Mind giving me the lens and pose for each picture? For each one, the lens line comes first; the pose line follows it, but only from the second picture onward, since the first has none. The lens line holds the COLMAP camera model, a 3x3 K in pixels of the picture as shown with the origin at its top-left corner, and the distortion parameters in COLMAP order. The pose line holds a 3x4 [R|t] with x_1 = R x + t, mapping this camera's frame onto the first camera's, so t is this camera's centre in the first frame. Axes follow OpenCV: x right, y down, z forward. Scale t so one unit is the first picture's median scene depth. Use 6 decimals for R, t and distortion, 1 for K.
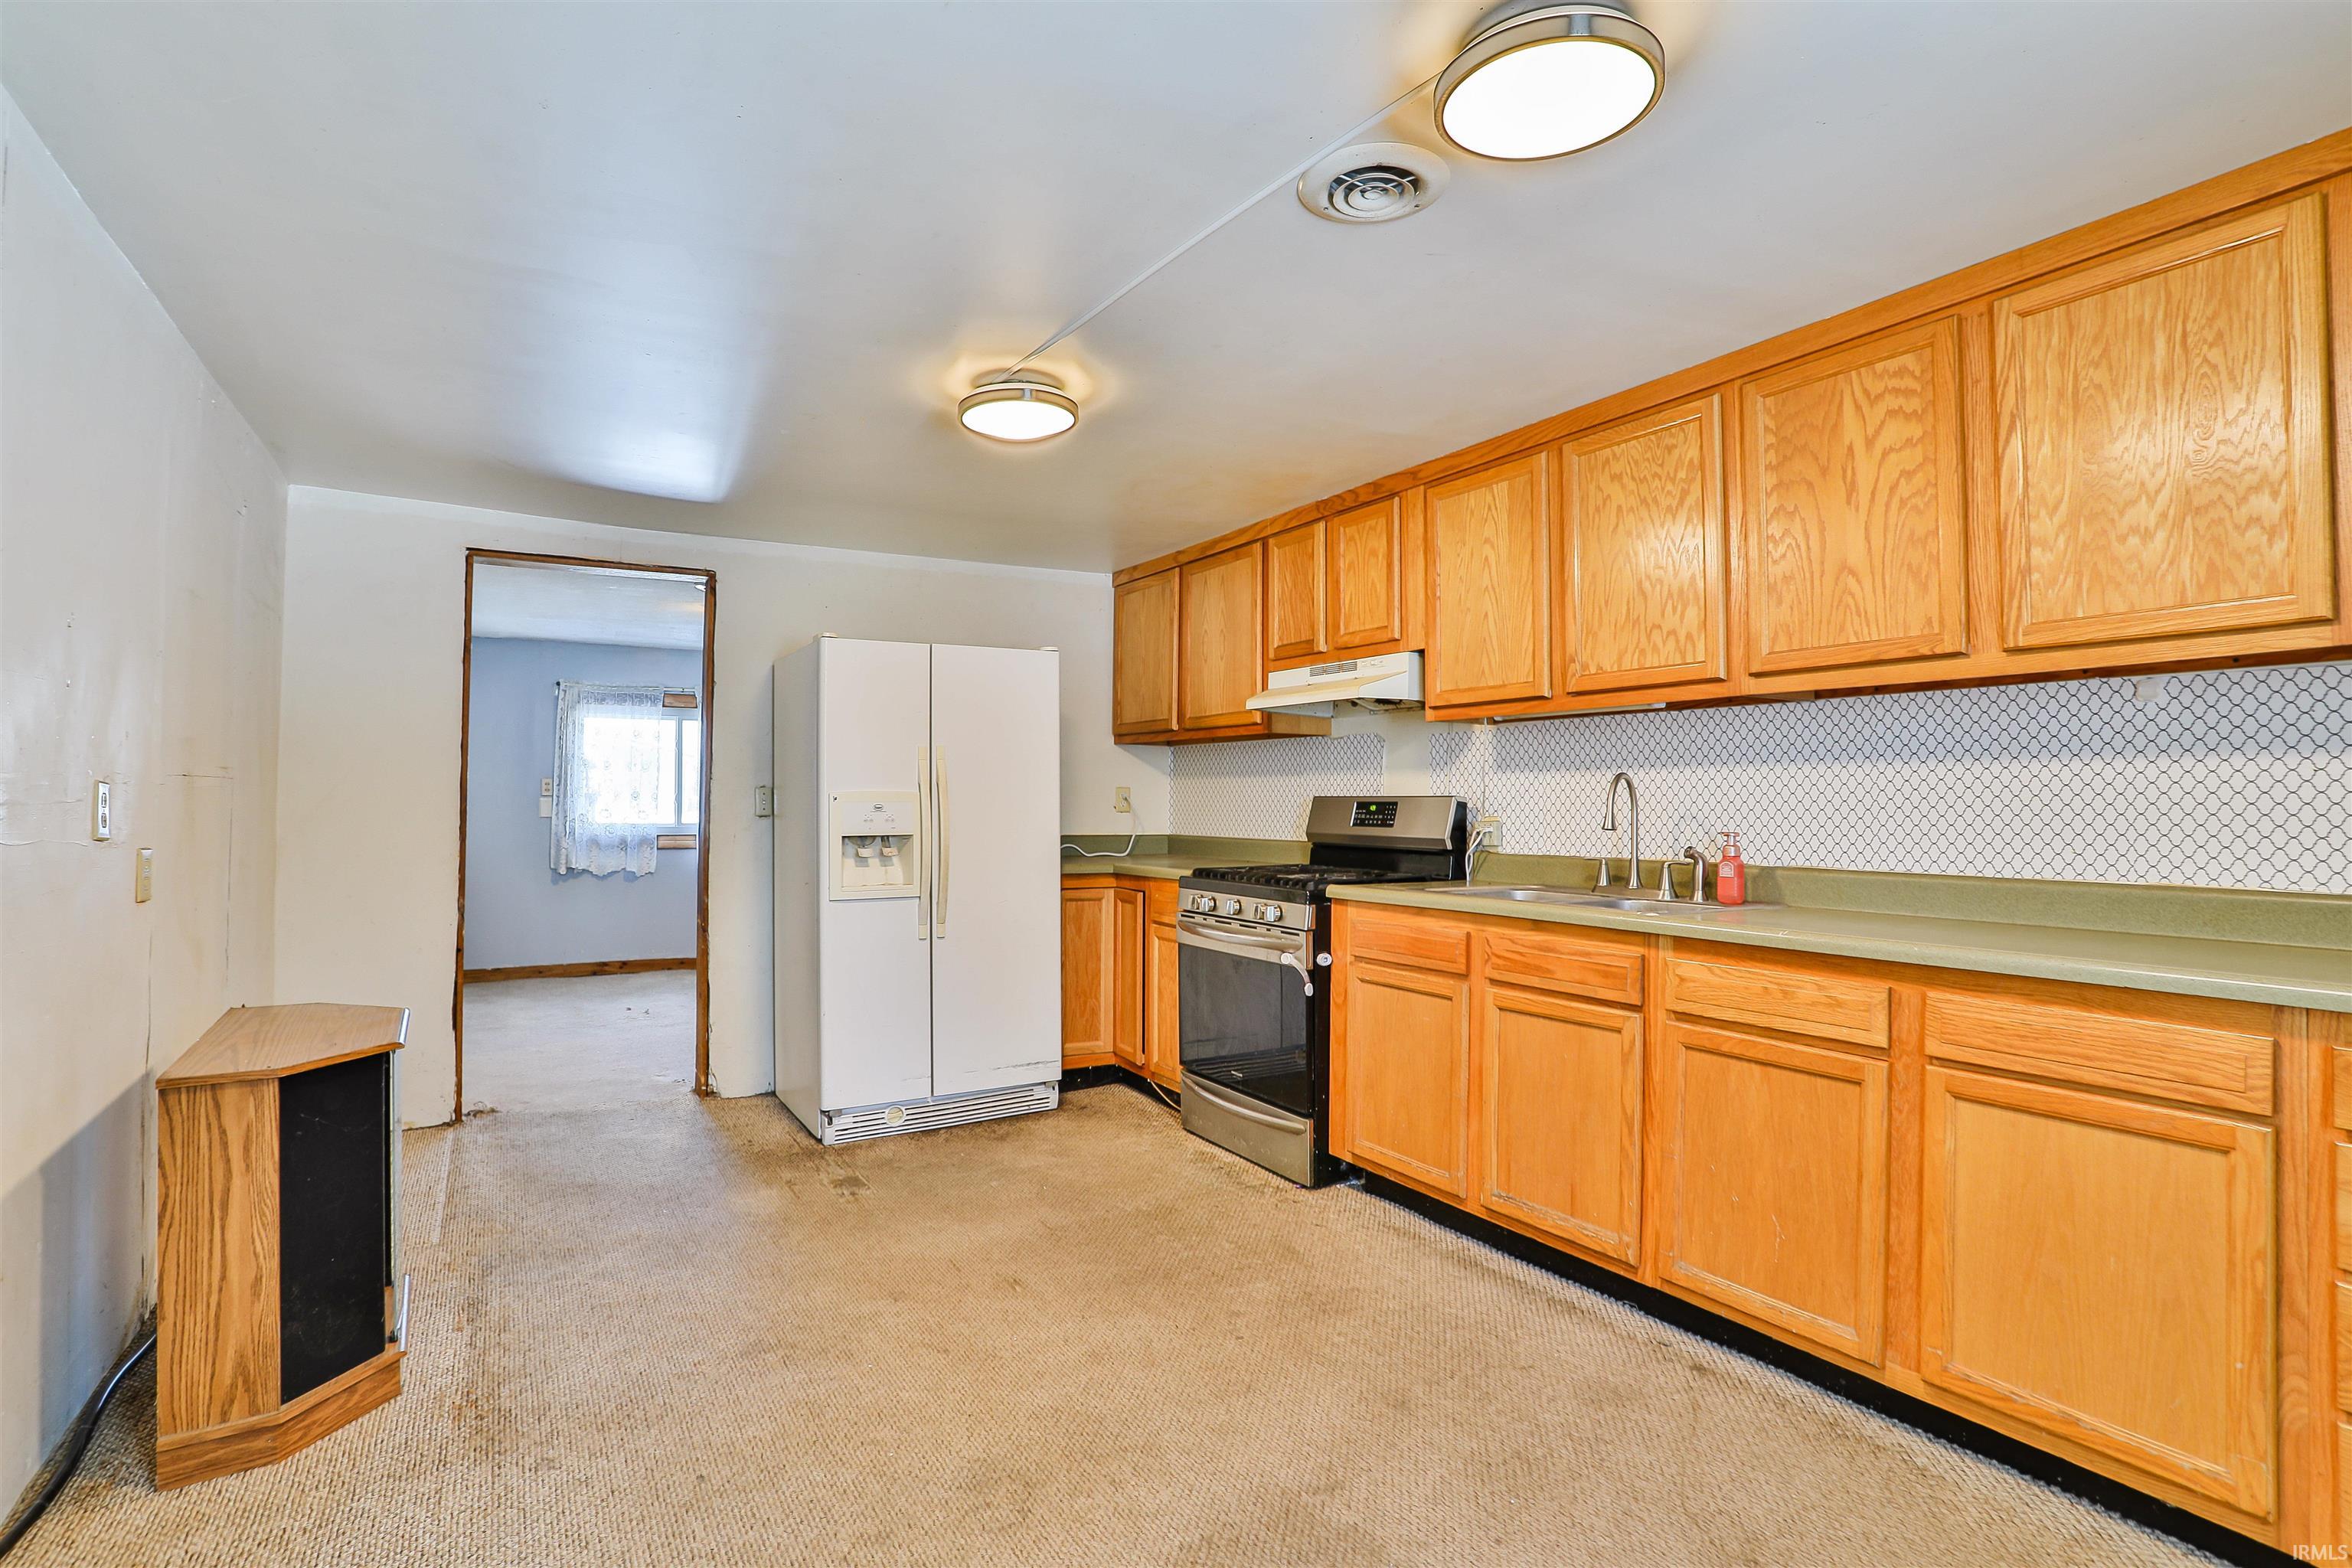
lens RADIAL K [[1181.6, 0, 1160.0], [0, 1181.6, 788.7], [0, 0, 1]] dist [-0.028532, 0.001940]
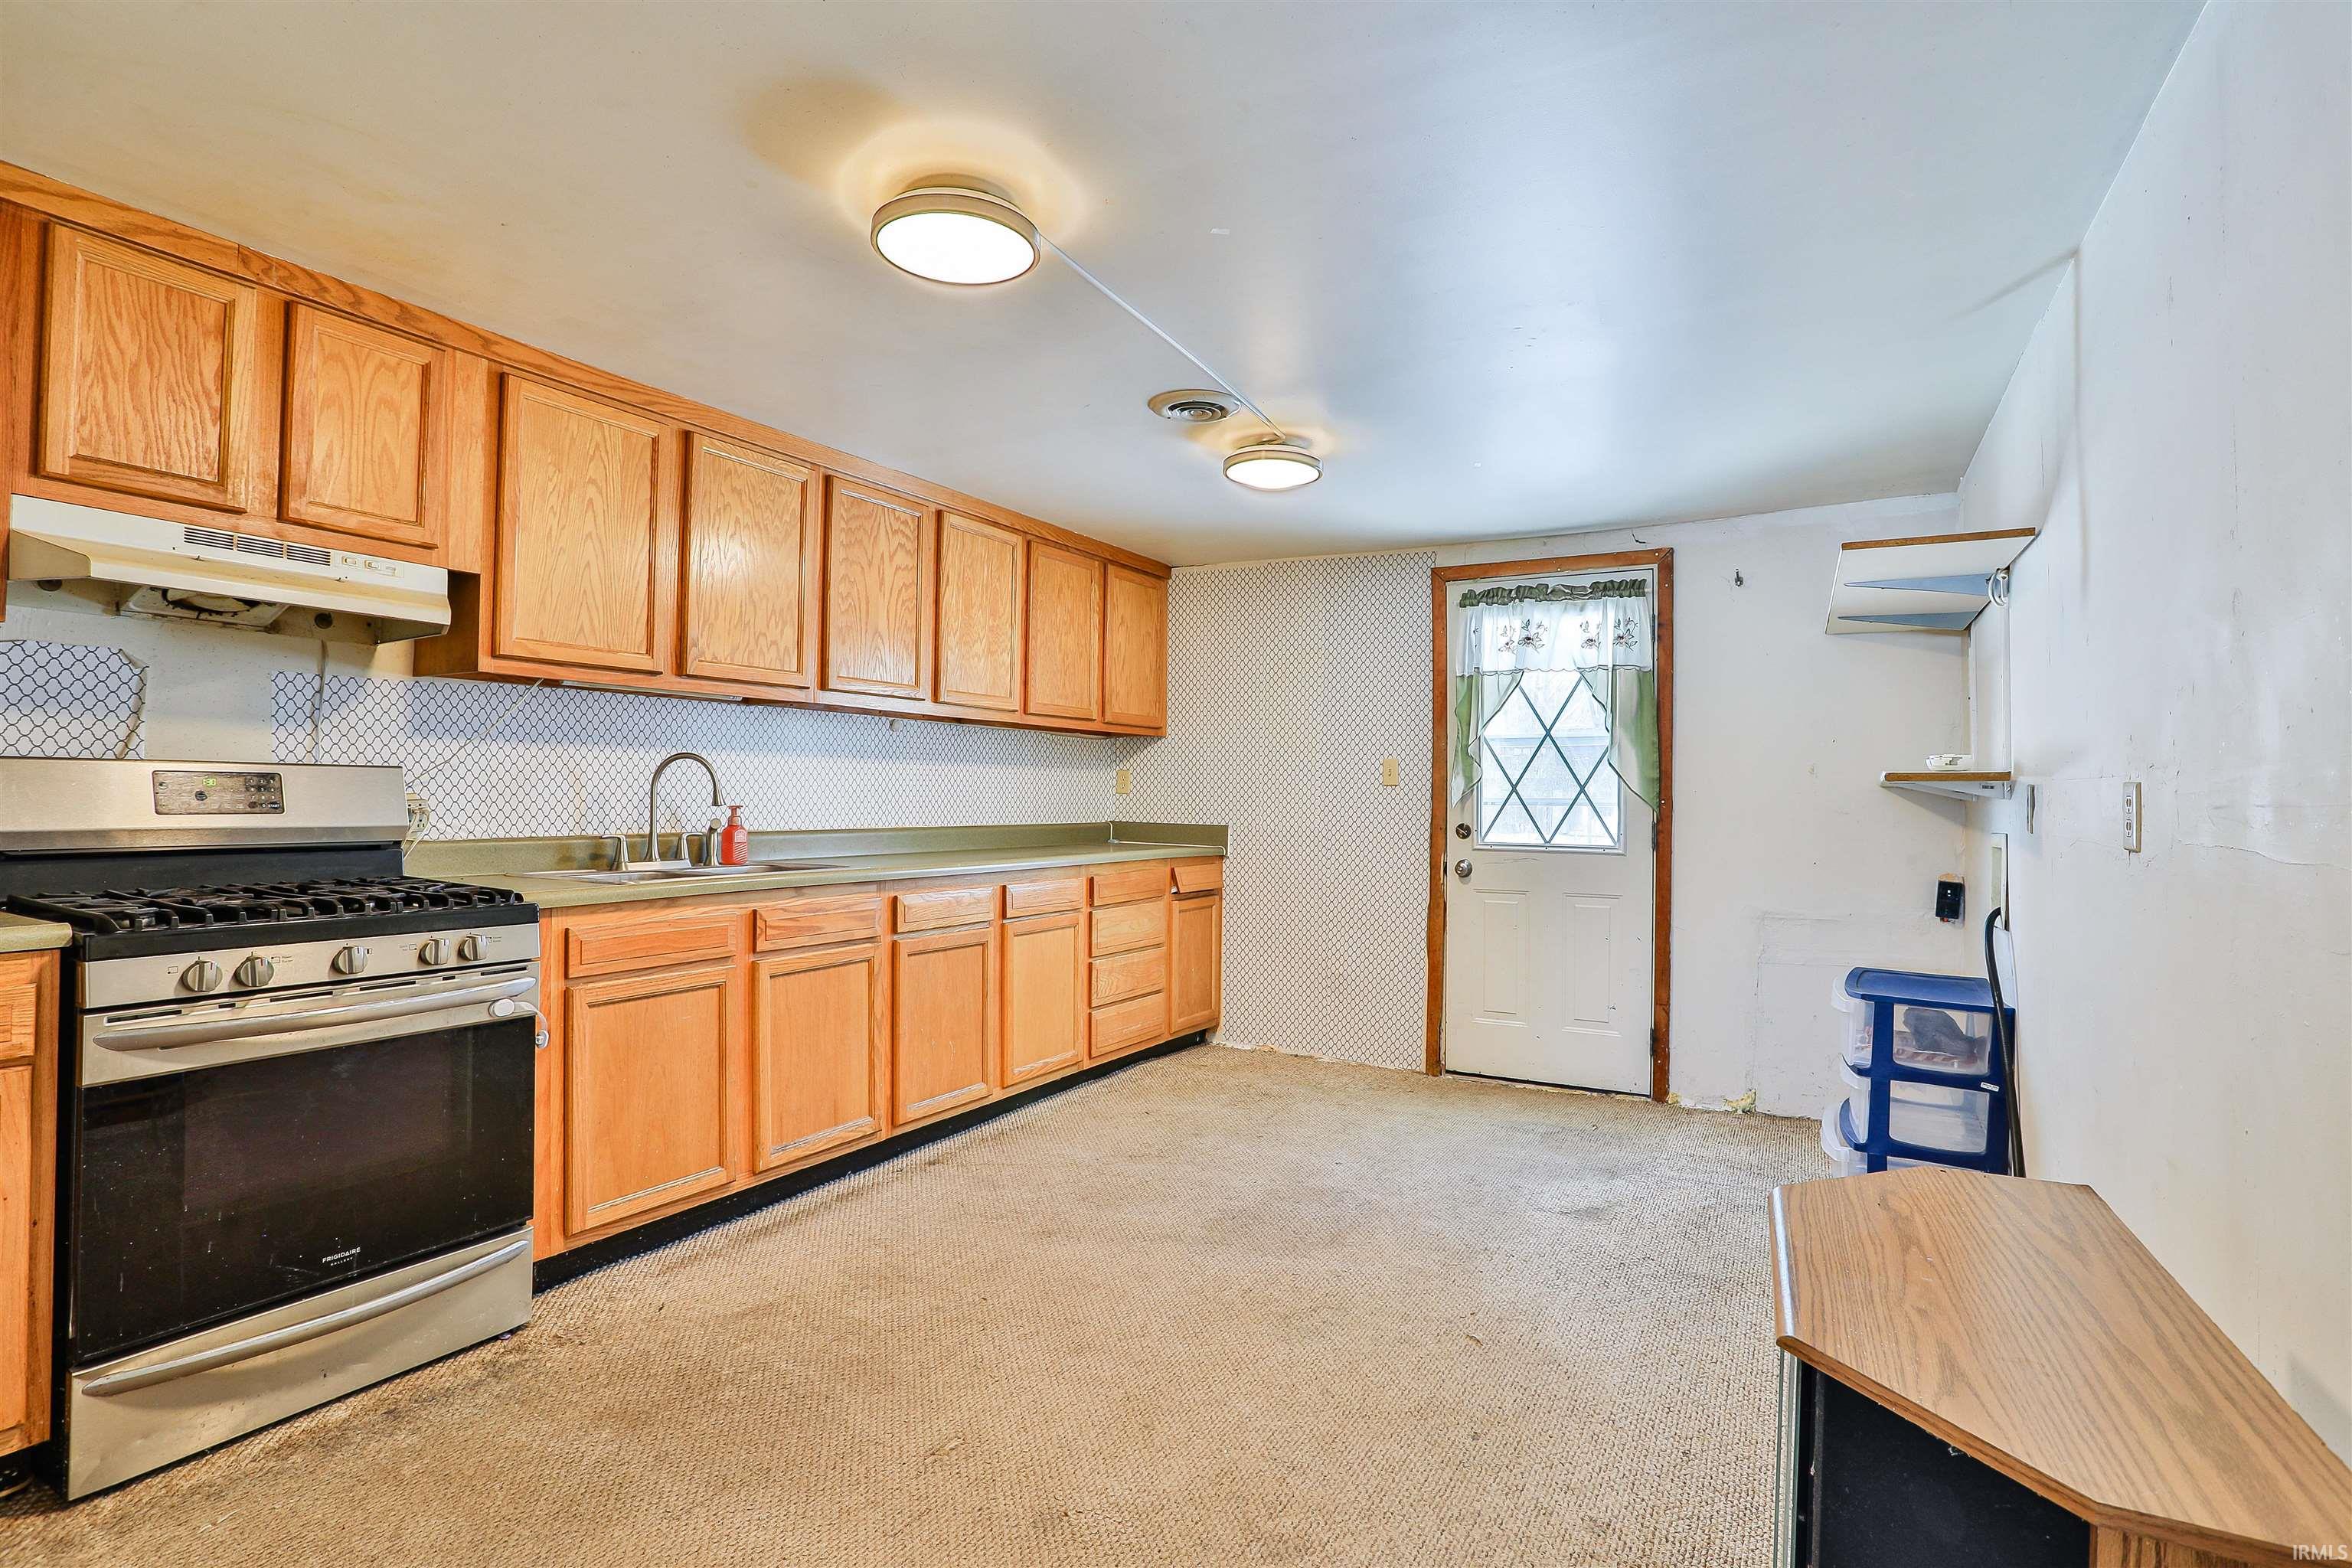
lens RADIAL K [[1181.6, 0, 1160.2], [0, 1181.6, 783.8], [0, 0, 1]] dist [-0.028532, 0.001940]
pose [[-0.509662, -0.003188, 0.860369, -0.763053], [-0.025334, 0.999615, -0.011303, 0.015710], [-0.860002, -0.027557, -0.509546, 1.186626]]
